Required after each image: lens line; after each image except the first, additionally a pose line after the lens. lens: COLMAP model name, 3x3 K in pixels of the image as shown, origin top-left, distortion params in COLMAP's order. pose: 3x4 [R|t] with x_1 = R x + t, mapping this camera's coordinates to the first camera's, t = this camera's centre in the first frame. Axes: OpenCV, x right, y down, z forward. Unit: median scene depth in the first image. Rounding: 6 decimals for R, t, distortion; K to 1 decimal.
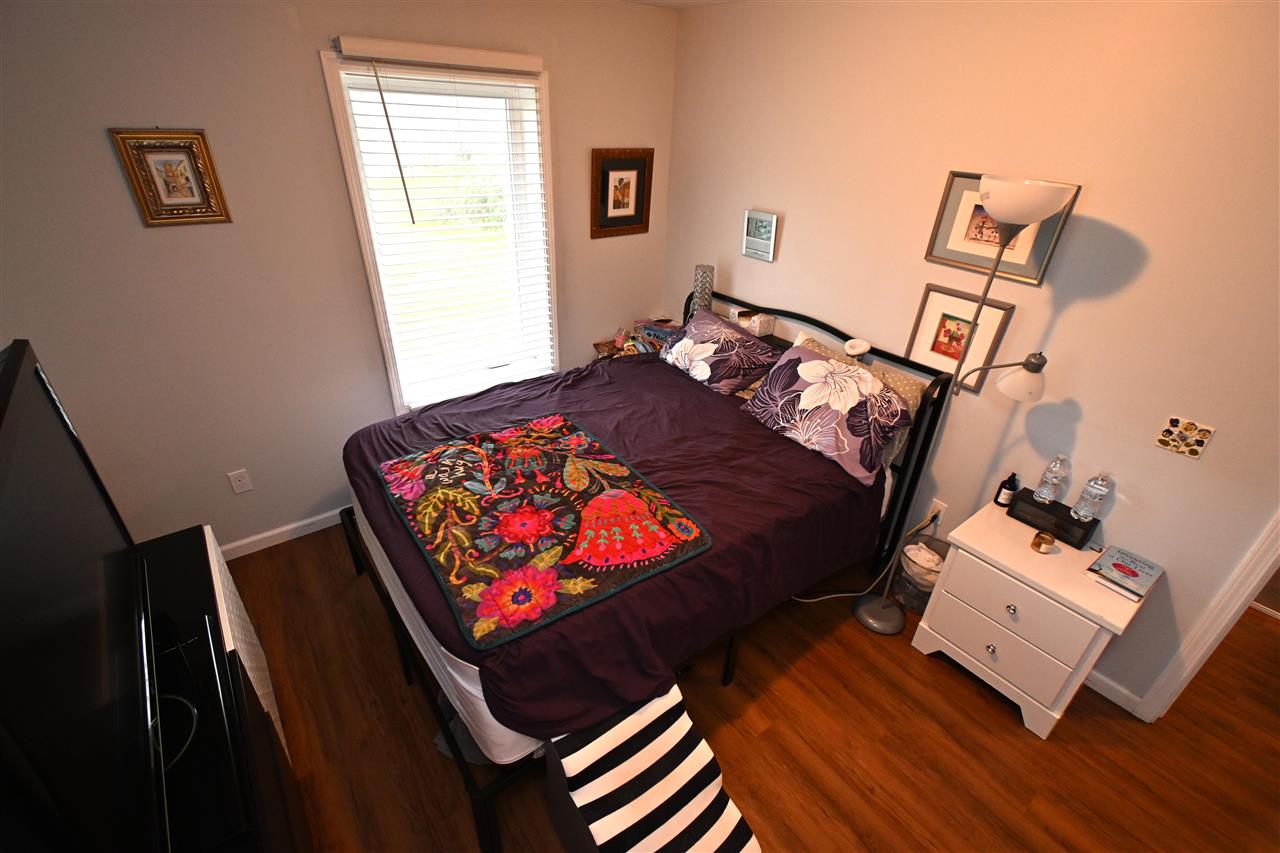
lens RADIAL K [[561.8, 0, 637.5], [0, 561.8, 427.8], [0, 0, 1]] dist [0.011846, -0.004697]
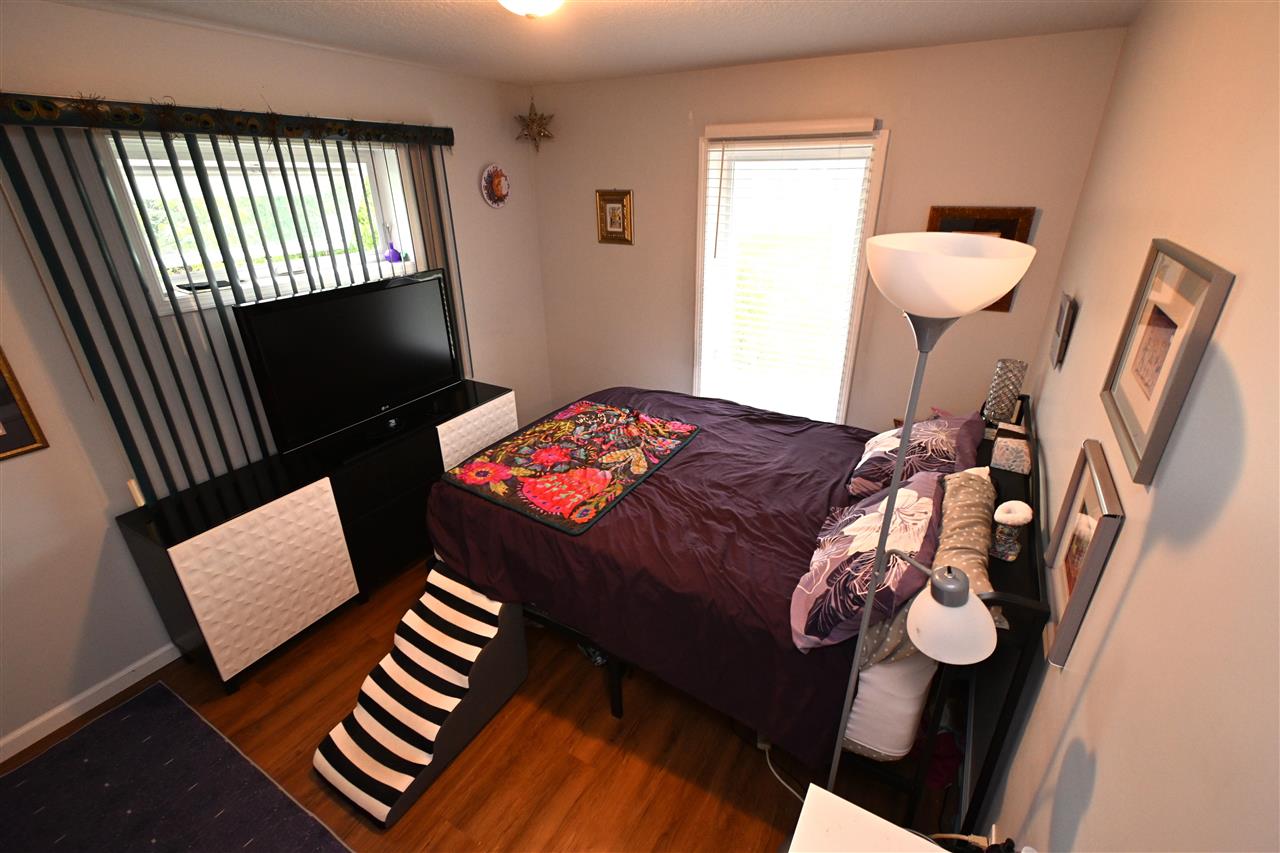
lens RADIAL K [[561.8, 0, 641.1], [0, 561.8, 422.7], [0, 0, 1]] dist [0.011846, -0.004697]
pose [[0.373894, 0.341157, -0.862447, 0.888670], [-0.434188, 0.886085, 0.162275, -0.187989], [0.819563, 0.313791, 0.479429, 0.416053]]
